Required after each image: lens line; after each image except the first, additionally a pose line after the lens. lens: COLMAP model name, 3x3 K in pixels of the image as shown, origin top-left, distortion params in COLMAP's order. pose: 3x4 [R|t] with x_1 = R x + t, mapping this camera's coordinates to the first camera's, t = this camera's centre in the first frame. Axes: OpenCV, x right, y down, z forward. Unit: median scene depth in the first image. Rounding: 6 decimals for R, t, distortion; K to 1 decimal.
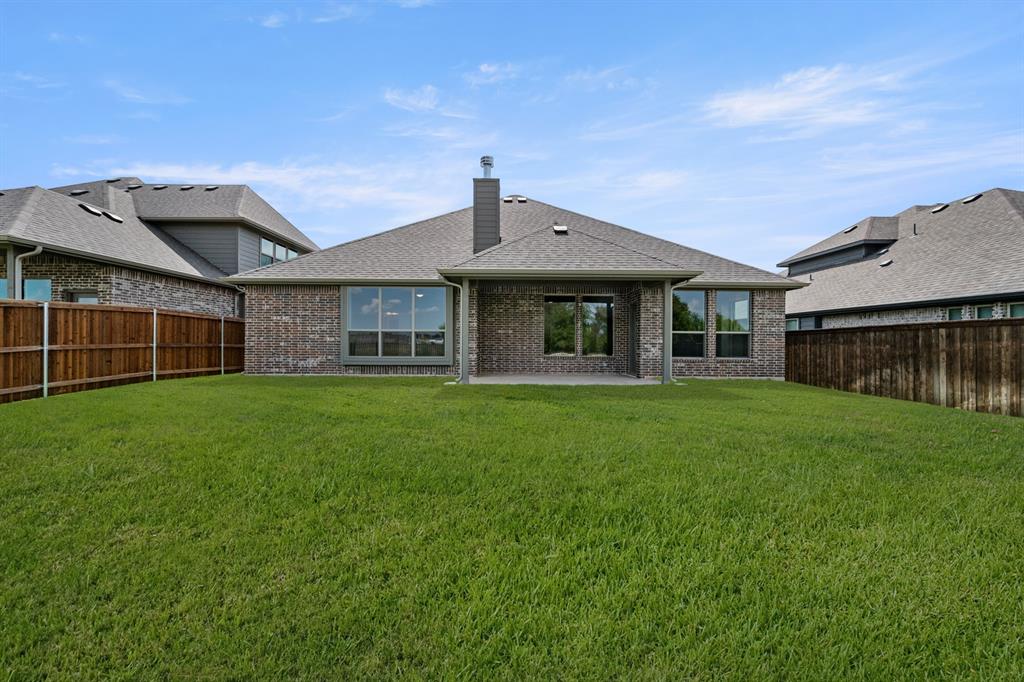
lens RADIAL K [[396.9, 0, 512.0], [0, 396.9, 341.0], [0, 0, 1]] dist [0.000447, 0.000032]
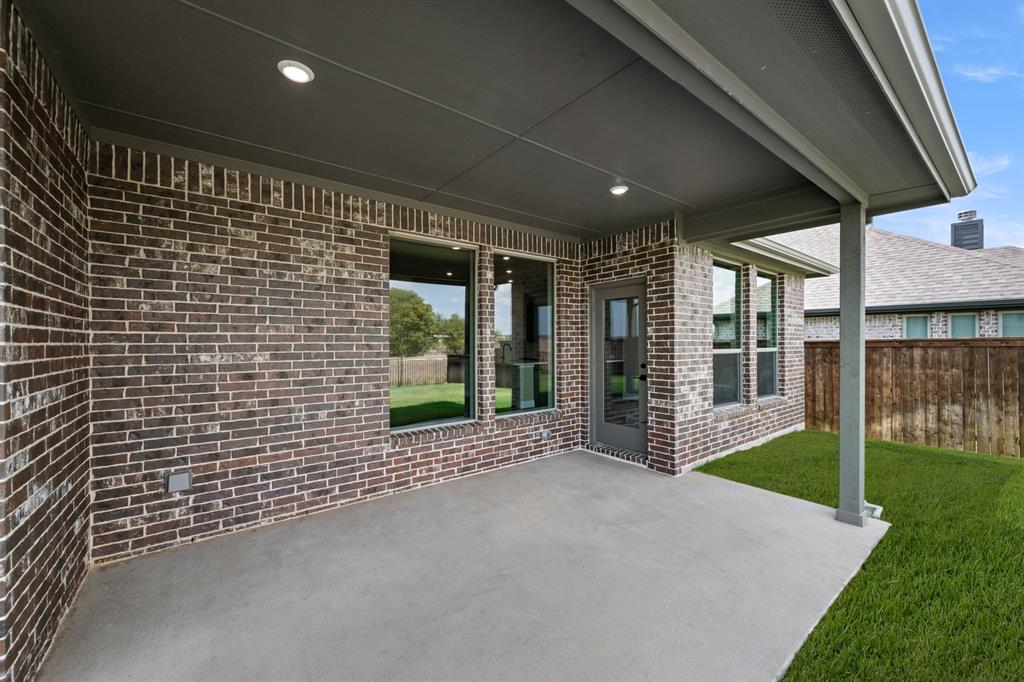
lens RADIAL K [[396.9, 0, 512.0], [0, 396.9, 341.0], [0, 0, 1]] dist [0.000447, 0.000032]
pose [[0.799747, -0.007997, 0.600284, -0.030342], [0.007888, 0.999965, 0.002814, -0.037422], [-0.600285, 0.002485, 0.799782, 0.788482]]
